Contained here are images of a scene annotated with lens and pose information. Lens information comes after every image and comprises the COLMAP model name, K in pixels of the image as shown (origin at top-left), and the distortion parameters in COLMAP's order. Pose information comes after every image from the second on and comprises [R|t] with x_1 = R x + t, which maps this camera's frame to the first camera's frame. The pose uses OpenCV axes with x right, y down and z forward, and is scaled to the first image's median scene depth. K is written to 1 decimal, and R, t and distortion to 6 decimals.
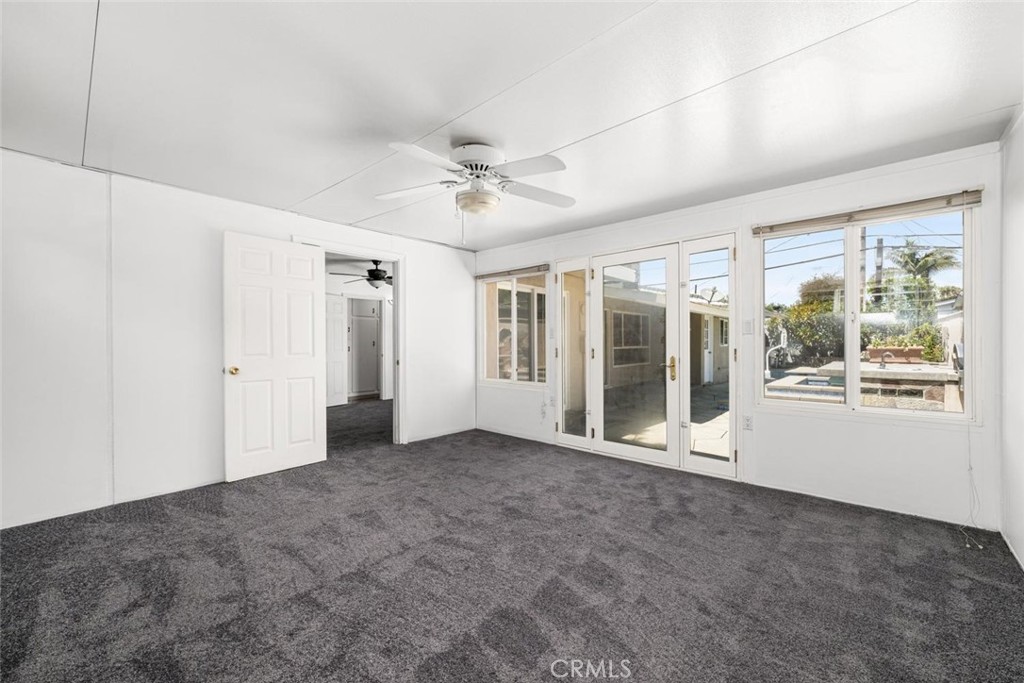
lens RADIAL K [[411.7, 0, 512.3], [0, 411.7, 347.0], [0, 0, 1]] dist [-0.005639, 0.002923]
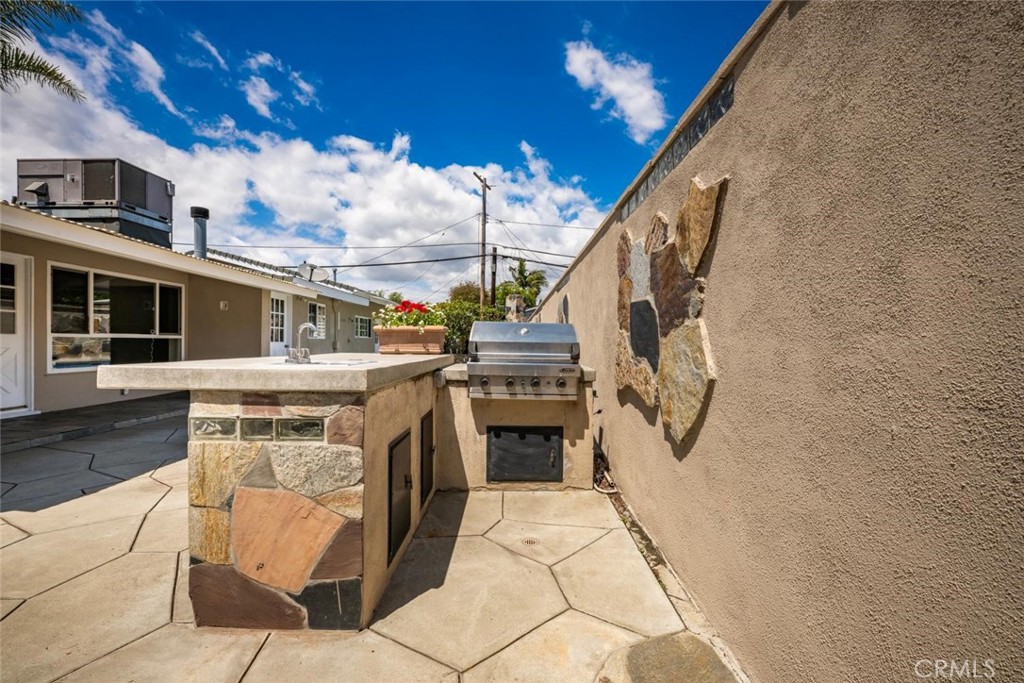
lens RADIAL K [[411.7, 0, 502.7], [0, 411.7, 339.0], [0, 0, 1]] dist [-0.005639, 0.002923]
pose [[0.762790, 0.014994, 0.646473, 0.316147], [-0.002880, 0.999800, -0.019791, 0.014609], [-0.646640, 0.013234, 0.762681, 0.219474]]
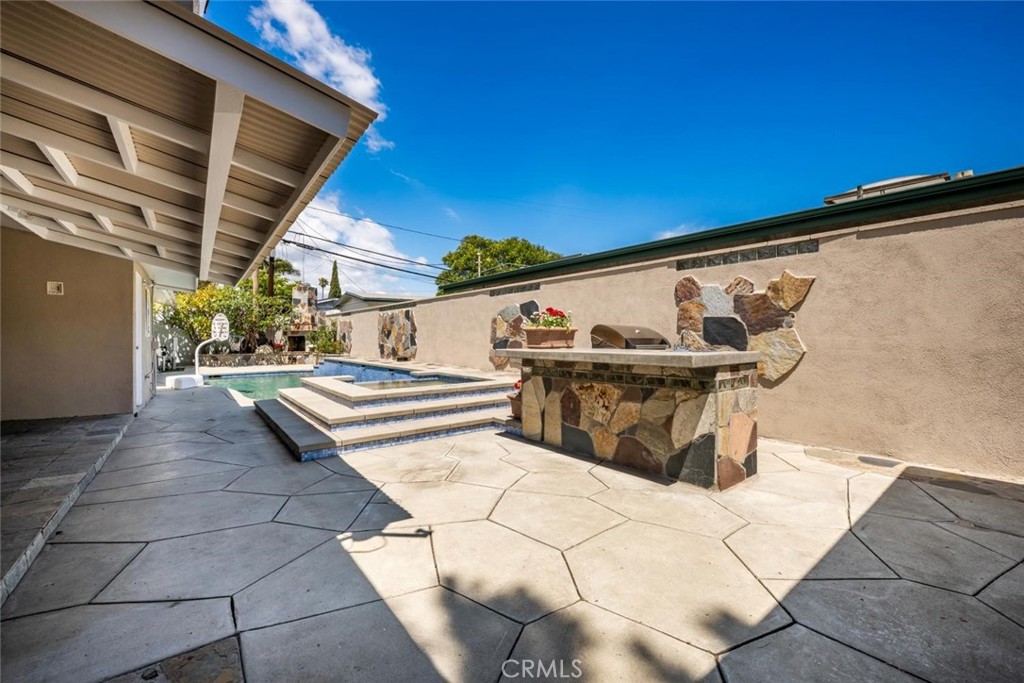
lens RADIAL K [[411.7, 0, 512.6], [0, 411.7, 346.6], [0, 0, 1]] dist [-0.005639, 0.002923]
pose [[0.174294, -0.019197, 0.984507, 0.061161], [0.015193, 0.999743, 0.016804, 0.010984], [-0.984576, 0.012029, 0.174541, 0.465660]]
